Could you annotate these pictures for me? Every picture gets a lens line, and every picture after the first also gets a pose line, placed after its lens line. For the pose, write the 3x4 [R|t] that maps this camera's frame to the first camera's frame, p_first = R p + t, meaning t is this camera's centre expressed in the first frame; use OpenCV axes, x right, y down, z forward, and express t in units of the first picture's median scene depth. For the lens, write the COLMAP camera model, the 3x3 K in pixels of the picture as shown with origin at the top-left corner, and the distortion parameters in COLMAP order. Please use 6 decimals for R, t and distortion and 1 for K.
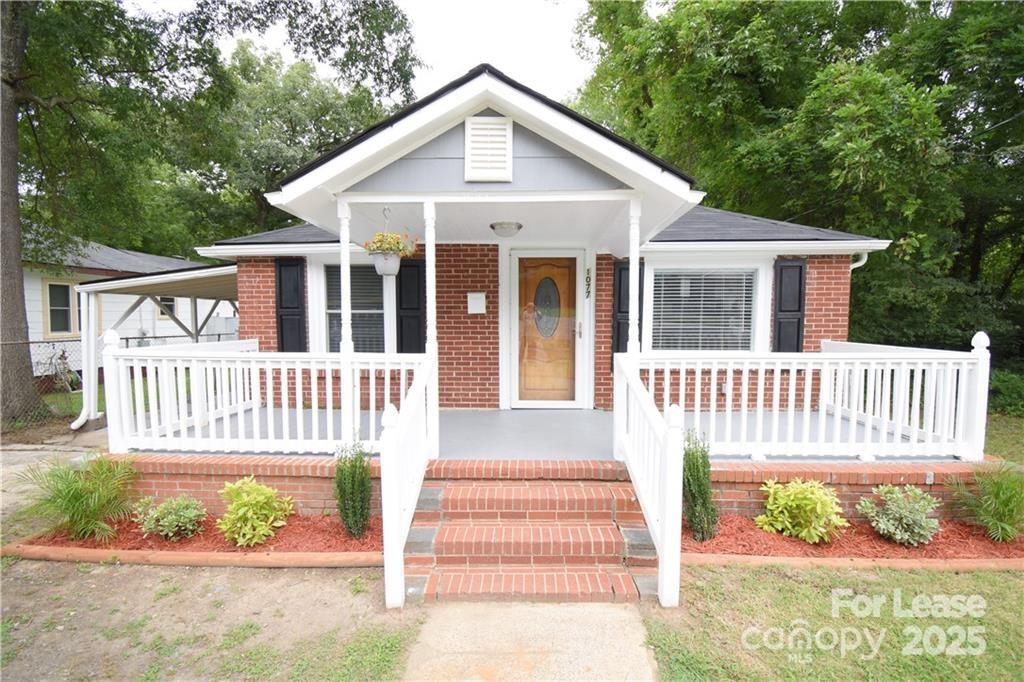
lens RADIAL K [[449.8, 0, 513.1], [0, 449.8, 339.7], [0, 0, 1]] dist [0.019170, -0.025602]
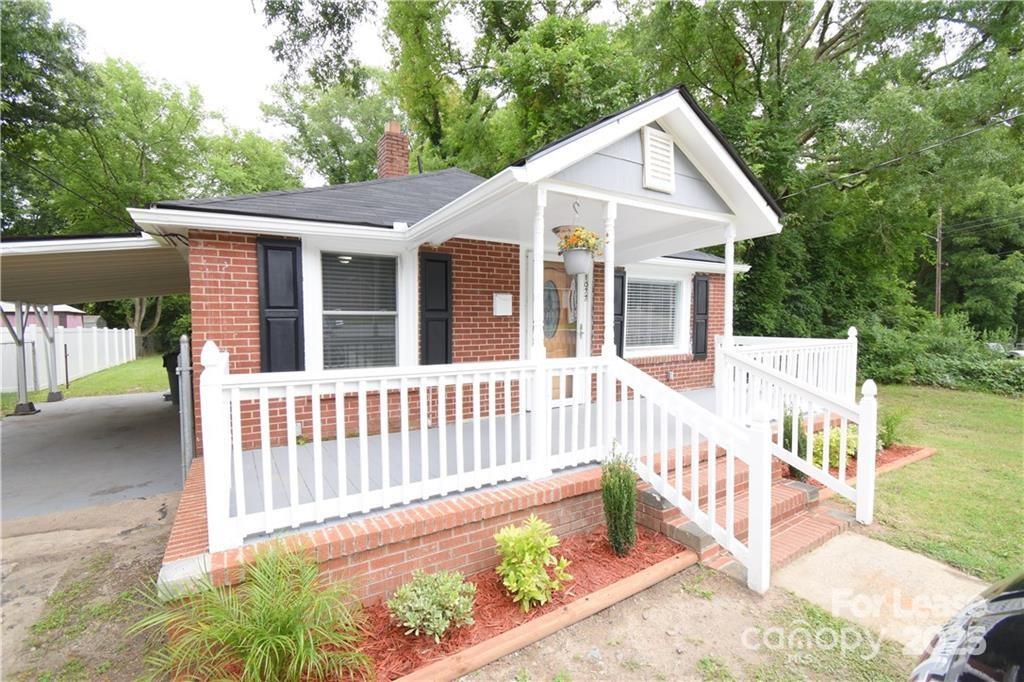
lens RADIAL K [[449.8, 0, 513.1], [0, 449.8, 339.7], [0, 0, 1]] dist [0.019170, -0.025602]
pose [[0.834333, -0.027652, 0.550567, -0.587481], [0.031470, 0.999502, 0.002511, -0.008635], [-0.550362, 0.015231, 0.834787, 0.192638]]
